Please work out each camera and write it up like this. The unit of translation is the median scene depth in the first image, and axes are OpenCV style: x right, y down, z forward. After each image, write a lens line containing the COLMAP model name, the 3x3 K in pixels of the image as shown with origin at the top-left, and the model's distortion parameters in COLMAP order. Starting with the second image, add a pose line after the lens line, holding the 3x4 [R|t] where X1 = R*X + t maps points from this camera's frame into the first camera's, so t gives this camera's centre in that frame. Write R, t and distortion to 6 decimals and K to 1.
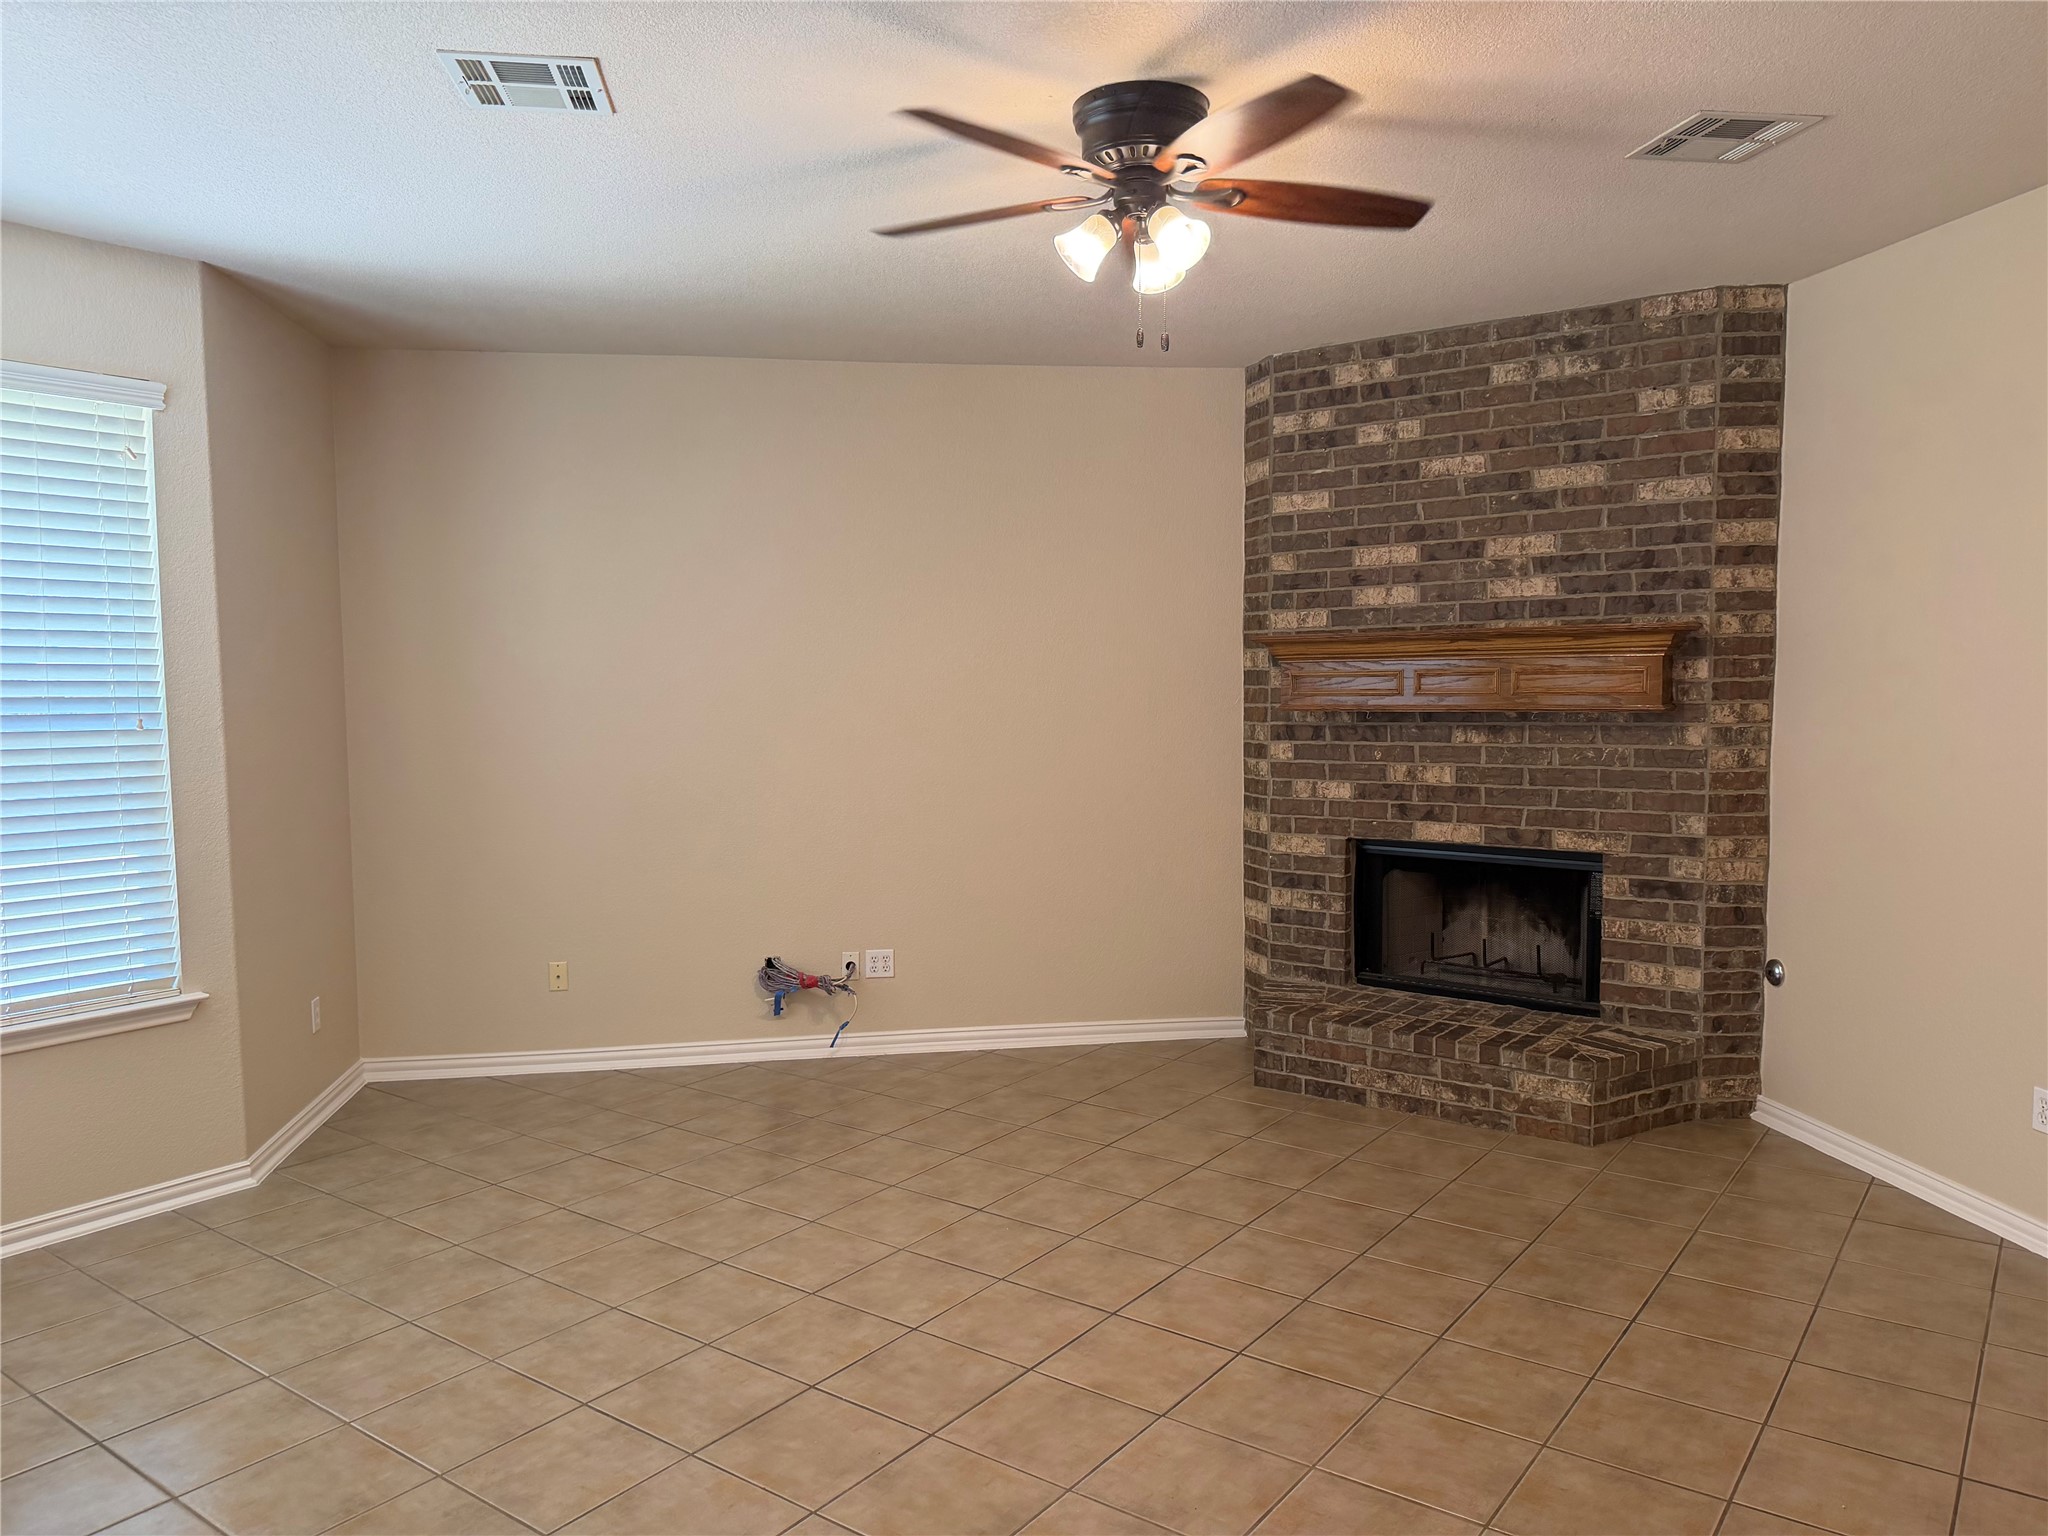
lens RADIAL K [[1431.0, 0, 1020.4], [0, 1431.0, 776.8], [0, 0, 1]] dist [0.192690, -0.402243]
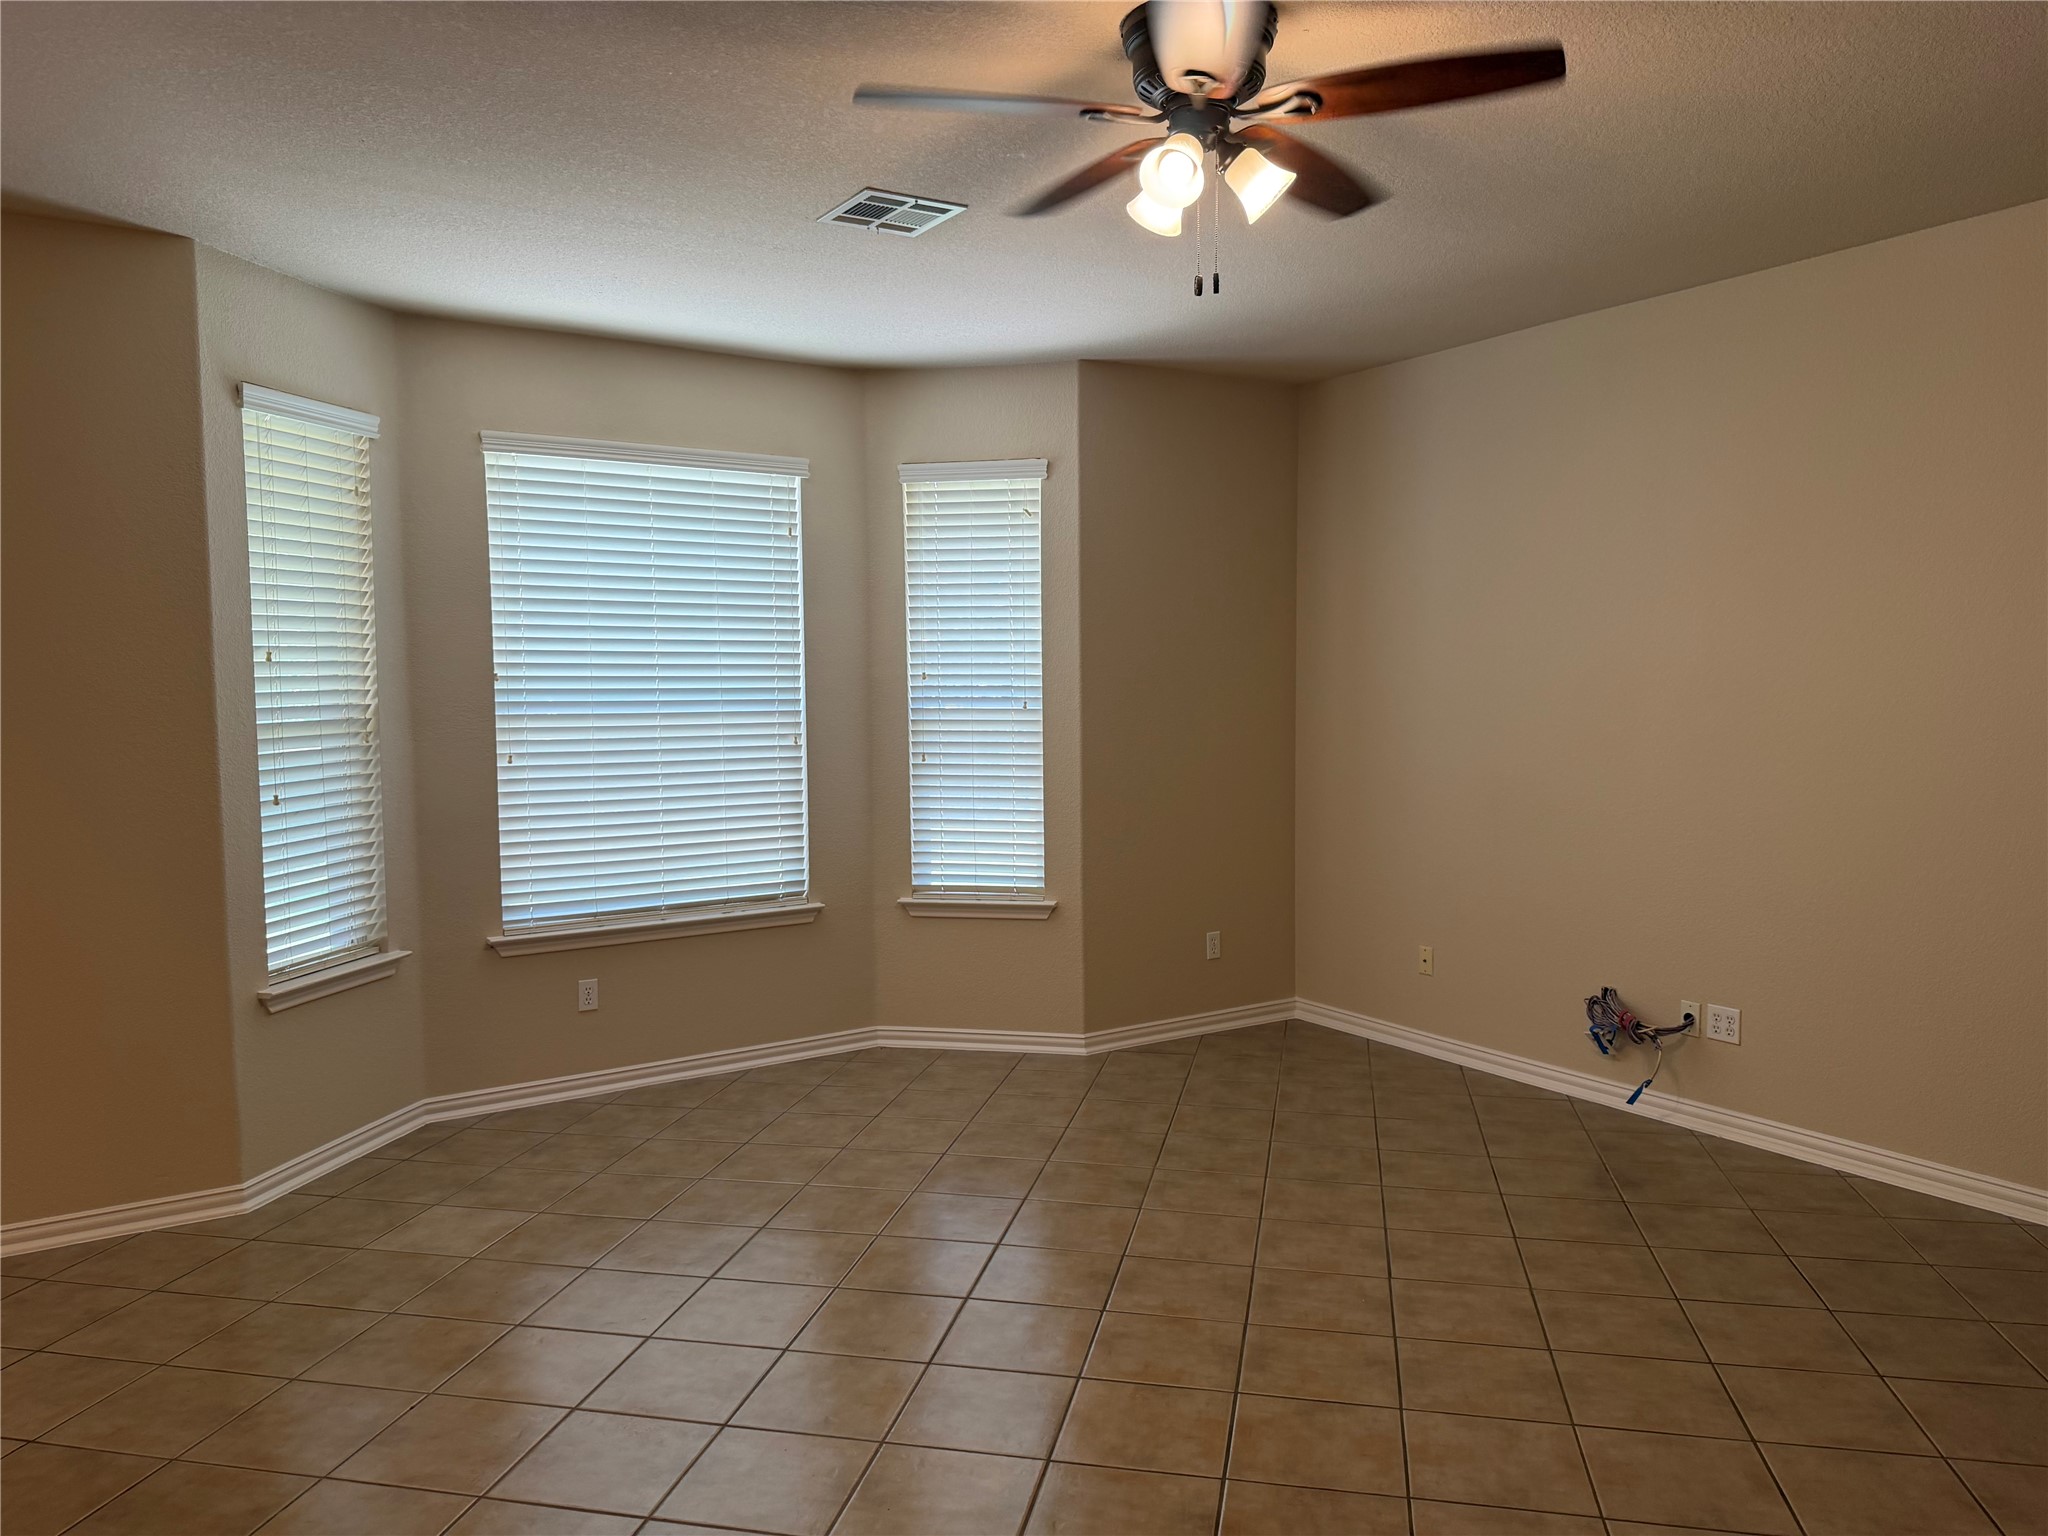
lens RADIAL K [[1435.4, 0, 1025.7], [0, 1435.4, 775.4], [0, 0, 1]] dist [0.070405, -0.100575]
pose [[0.412880, 0.066114, -0.908383, 0.537614], [-0.060187, 0.997162, 0.045219, -0.025089], [0.908795, 0.036003, 0.415688, 0.347462]]
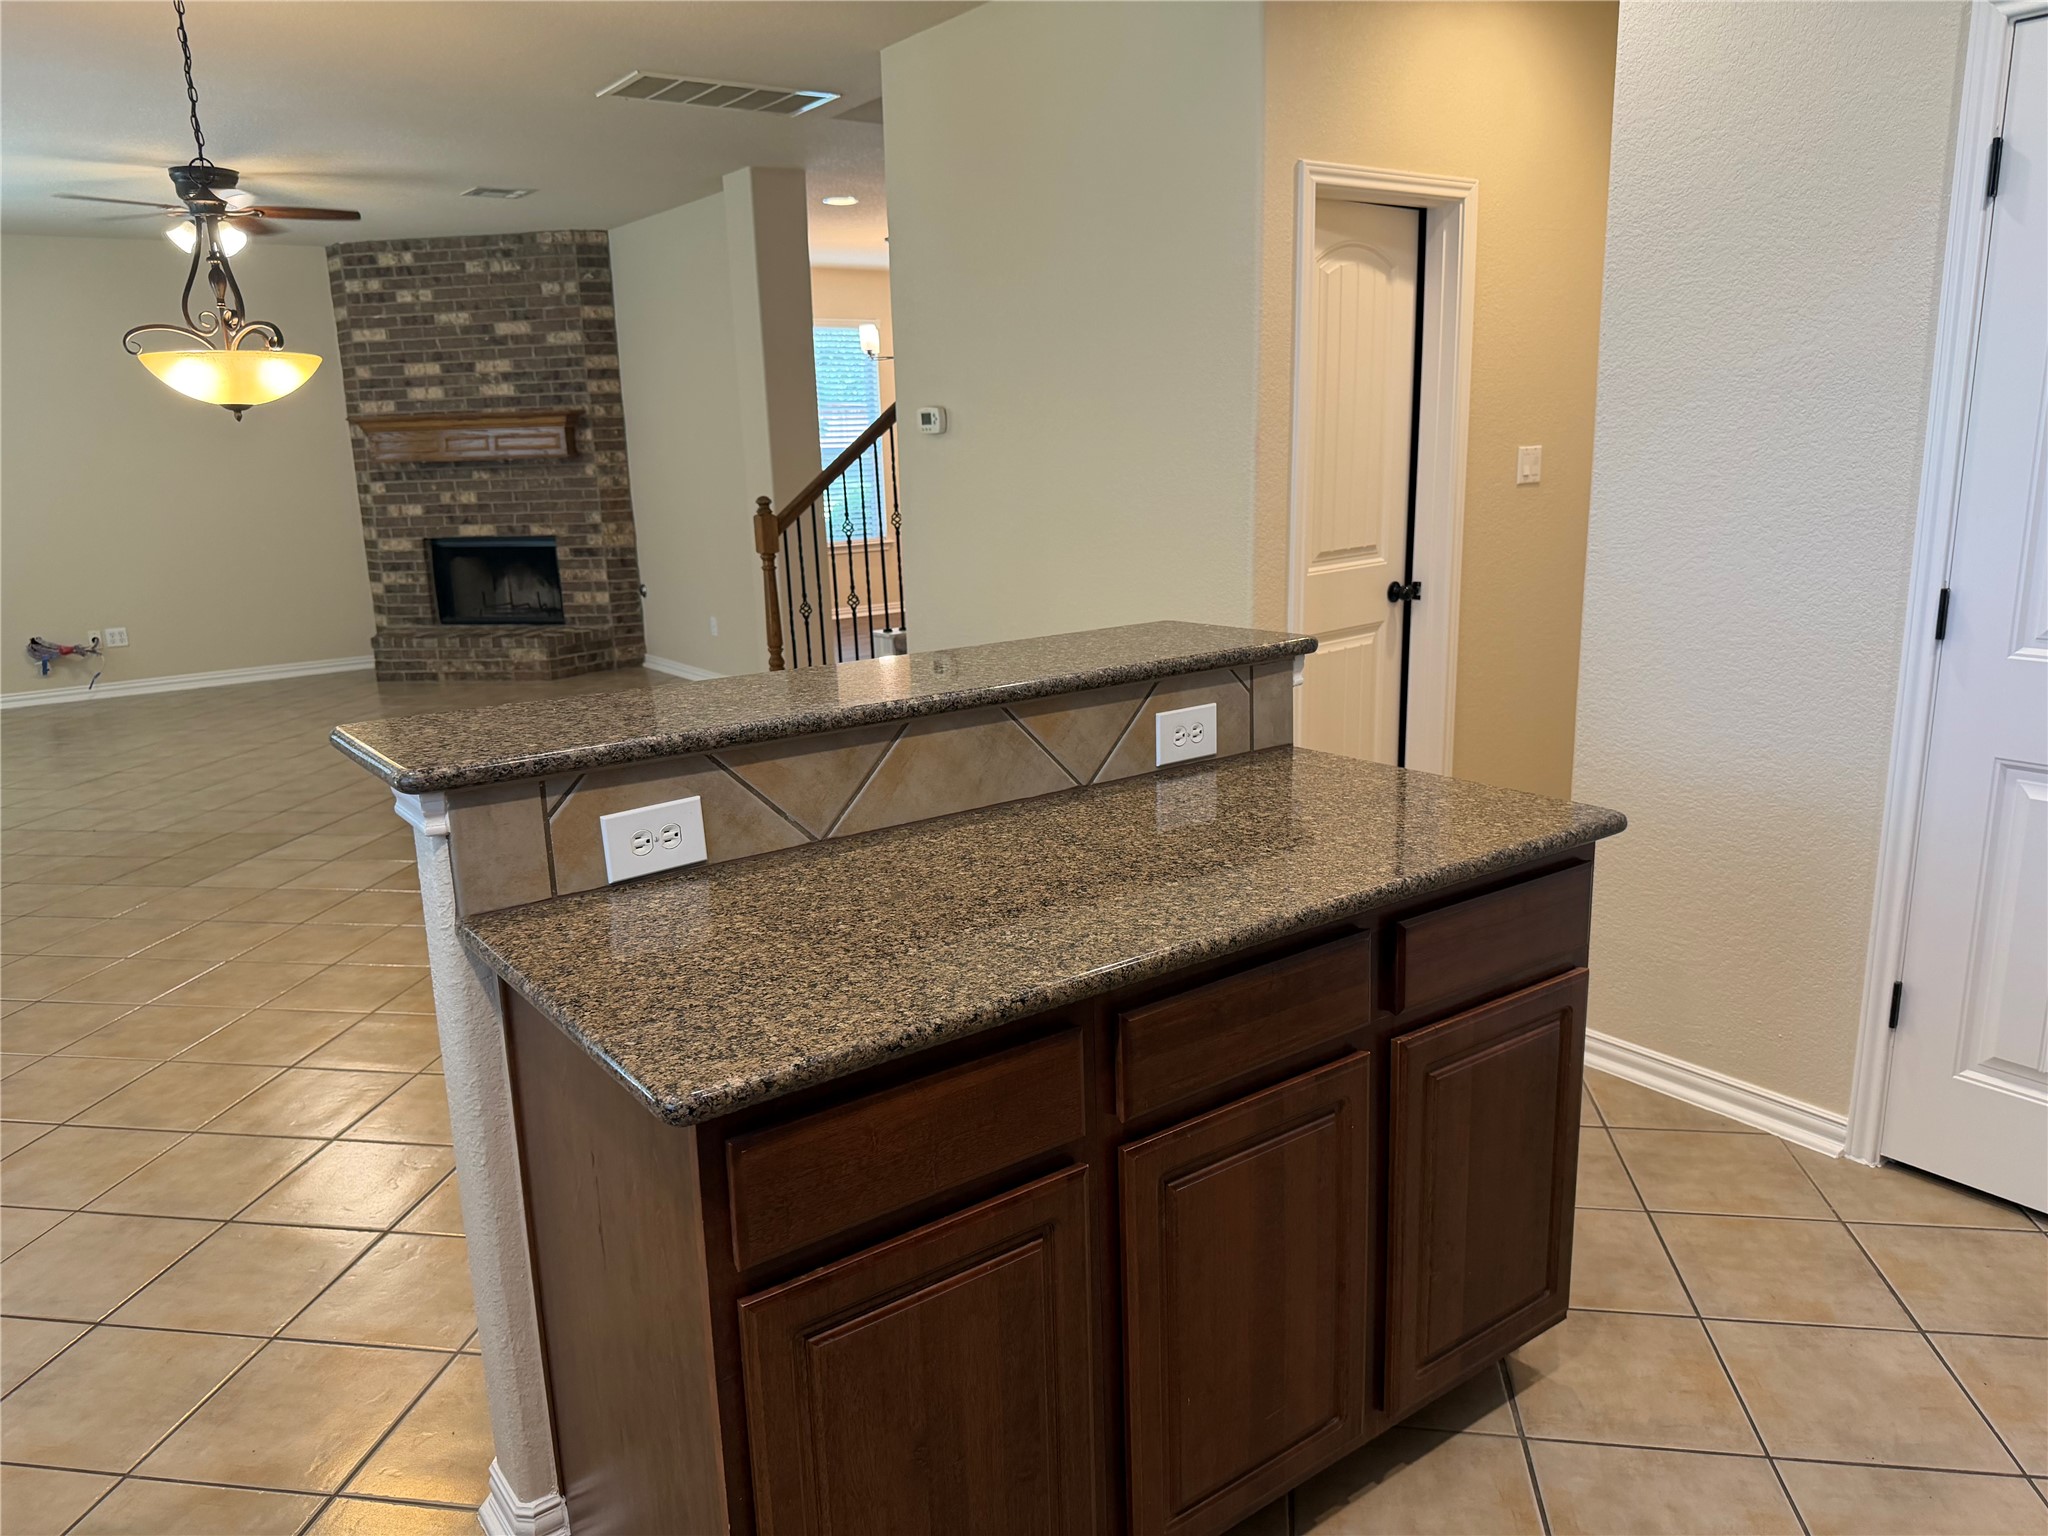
lens RADIAL K [[1431.2, 0, 1026.4], [0, 1431.2, 787.9], [0, 0, 1]] dist [0.048061, -0.108969]
pose [[0.884054, -0.123177, 0.450861, 0.058468], [0.051857, 0.984542, 0.167297, 0.094094], [-0.464498, -0.124519, 0.876776, -0.950683]]
